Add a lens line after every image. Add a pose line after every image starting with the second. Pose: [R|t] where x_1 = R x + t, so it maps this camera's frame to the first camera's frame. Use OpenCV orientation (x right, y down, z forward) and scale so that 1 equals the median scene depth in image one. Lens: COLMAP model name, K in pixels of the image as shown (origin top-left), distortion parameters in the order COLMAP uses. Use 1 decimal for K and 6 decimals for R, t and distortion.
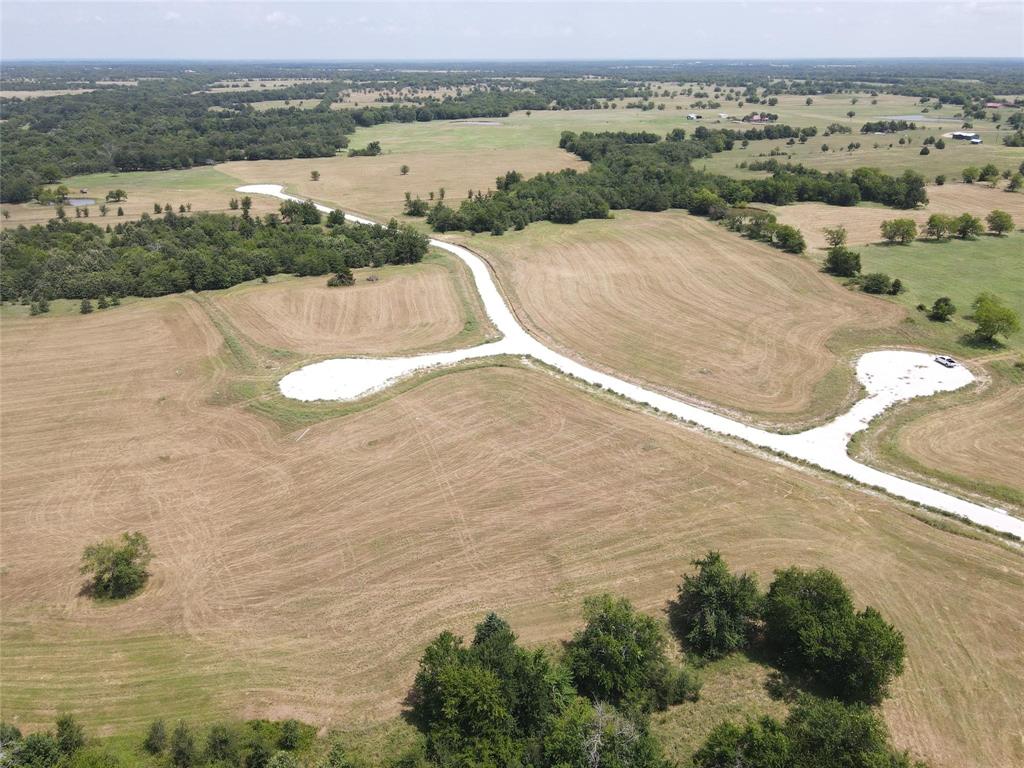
lens RADIAL K [[754.0, 0, 516.2], [0, 754.0, 379.7], [0, 0, 1]] dist [0.024393, -0.016596]
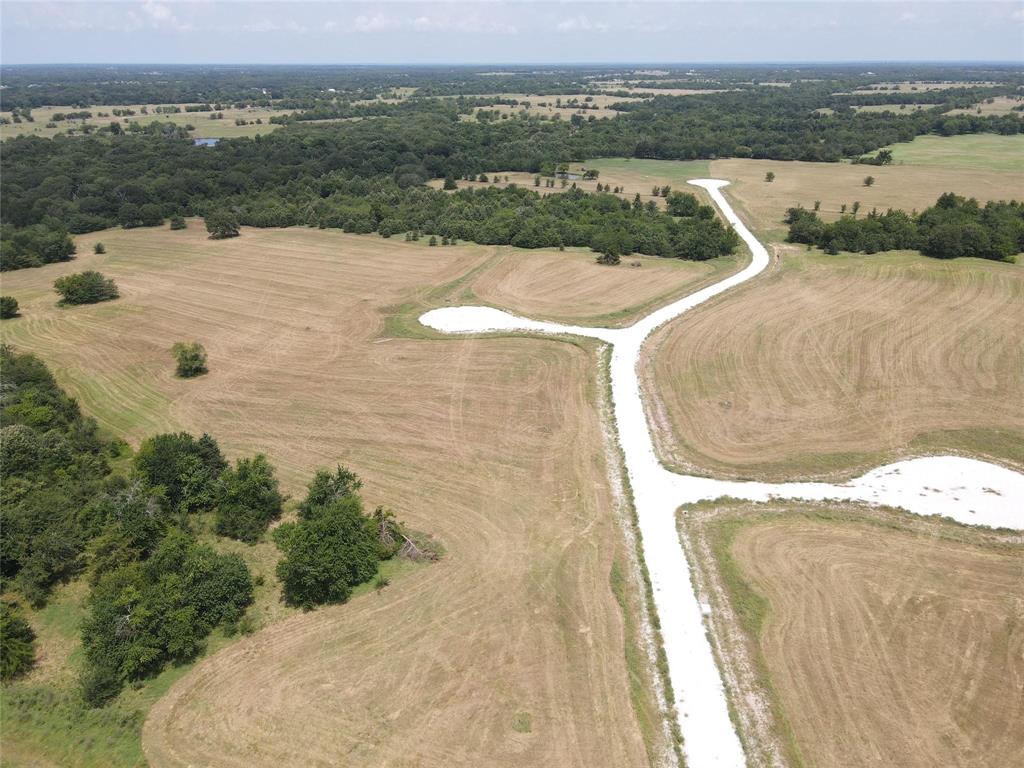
lens RADIAL K [[754.0, 0, 507.2], [0, 754.0, 386.8], [0, 0, 1]] dist [0.024393, -0.016596]
pose [[0.671516, 0.294981, -0.679745, 0.306060], [-0.291074, 0.948616, 0.124110, -0.030467], [0.681427, 0.114514, 0.722872, 0.069692]]
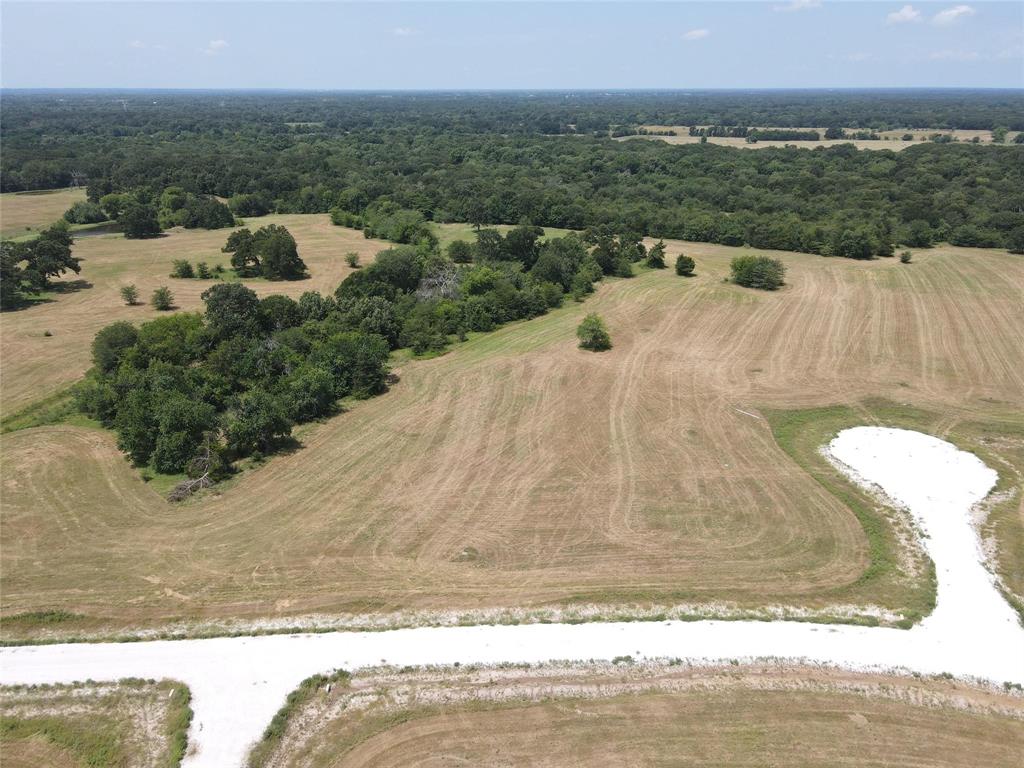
lens RADIAL K [[754.0, 0, 511.3], [0, 754.0, 381.6], [0, 0, 1]] dist [0.024393, -0.016596]
pose [[-0.664265, 0.274141, -0.695413, 0.212374], [-0.297352, 0.756636, 0.582309, -0.159119], [0.685809, 0.593589, -0.421090, 0.443989]]
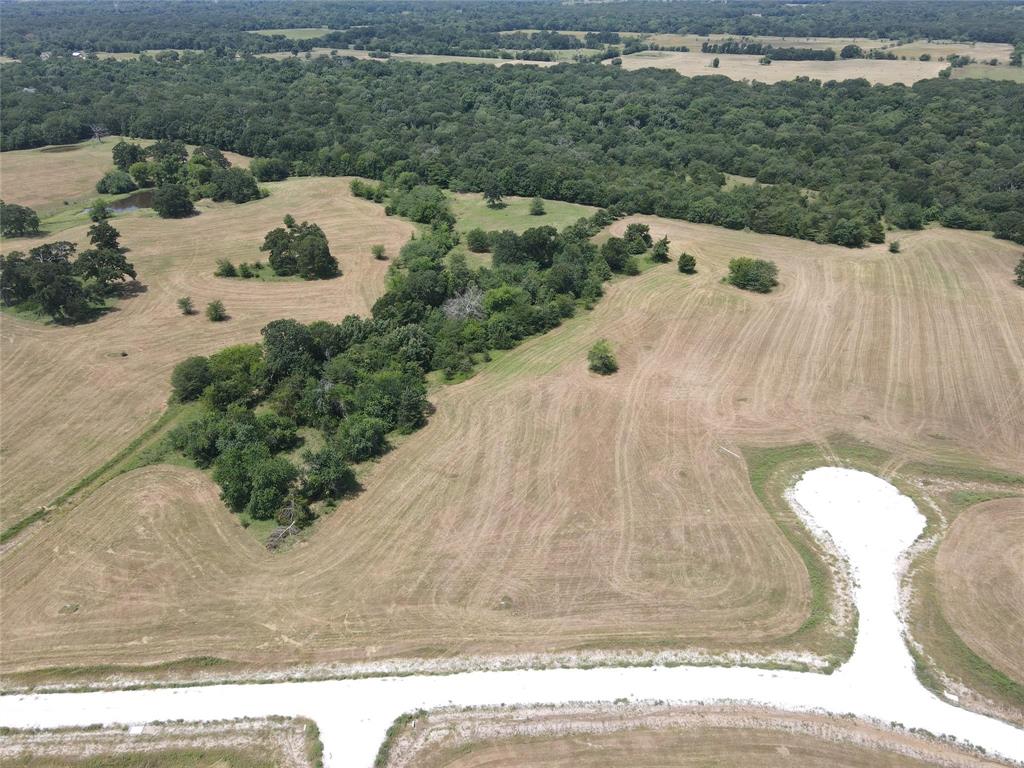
lens RADIAL K [[754.0, 0, 511.2], [0, 754.0, 382.3], [0, 0, 1]] dist [0.024393, -0.016596]
pose [[-0.668755, 0.362419, -0.649168, 0.240139], [-0.295213, 0.671922, 0.679243, -0.253647], [0.682360, 0.645890, -0.342361, 0.415403]]
